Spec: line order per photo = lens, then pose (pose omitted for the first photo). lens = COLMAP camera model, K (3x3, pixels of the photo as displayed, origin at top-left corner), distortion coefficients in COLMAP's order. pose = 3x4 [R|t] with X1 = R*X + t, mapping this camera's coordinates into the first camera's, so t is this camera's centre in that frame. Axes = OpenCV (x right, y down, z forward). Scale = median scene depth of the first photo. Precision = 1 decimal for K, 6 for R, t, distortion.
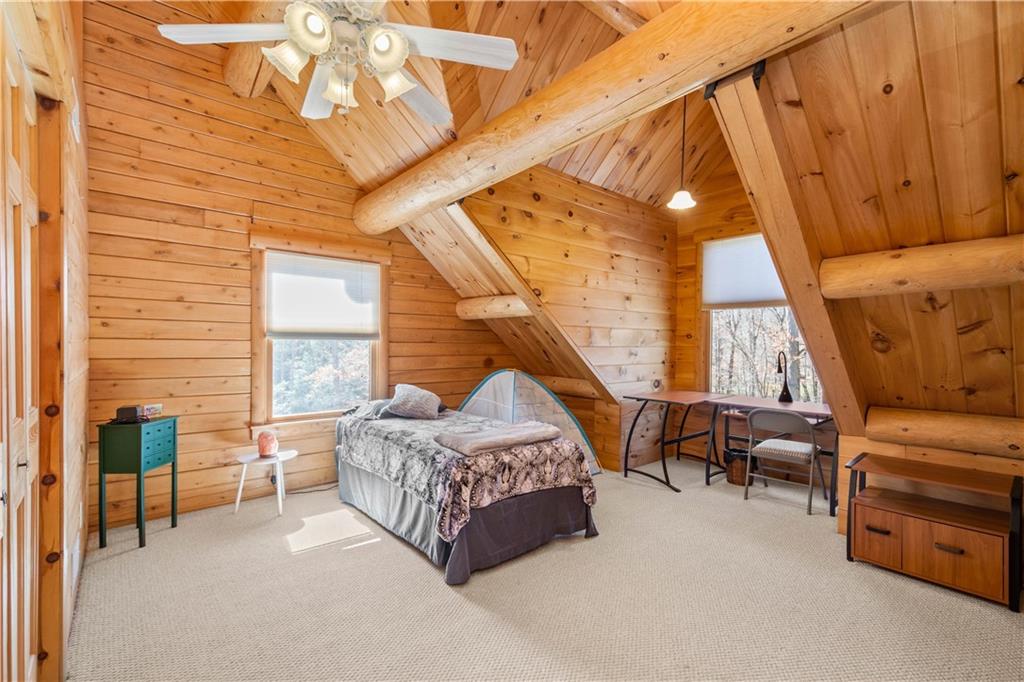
lens RADIAL K [[452.9, 0, 514.7], [0, 452.9, 354.5], [0, 0, 1]] dist [0.001333, 0.000253]
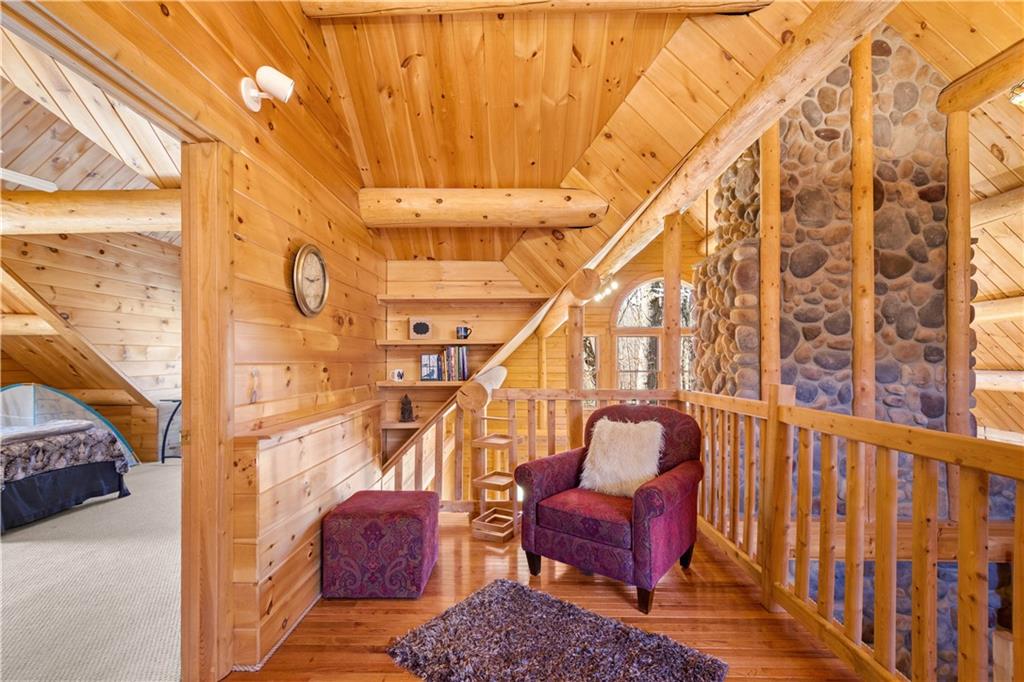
lens RADIAL K [[452.9, 0, 514.7], [0, 452.9, 354.5], [0, 0, 1]] dist [0.001333, 0.000253]
pose [[0.654724, -0.004842, 0.755853, -0.072758], [0.025754, 0.999542, -0.015904, 0.012079], [-0.755430, 0.029879, 0.654548, -0.626604]]
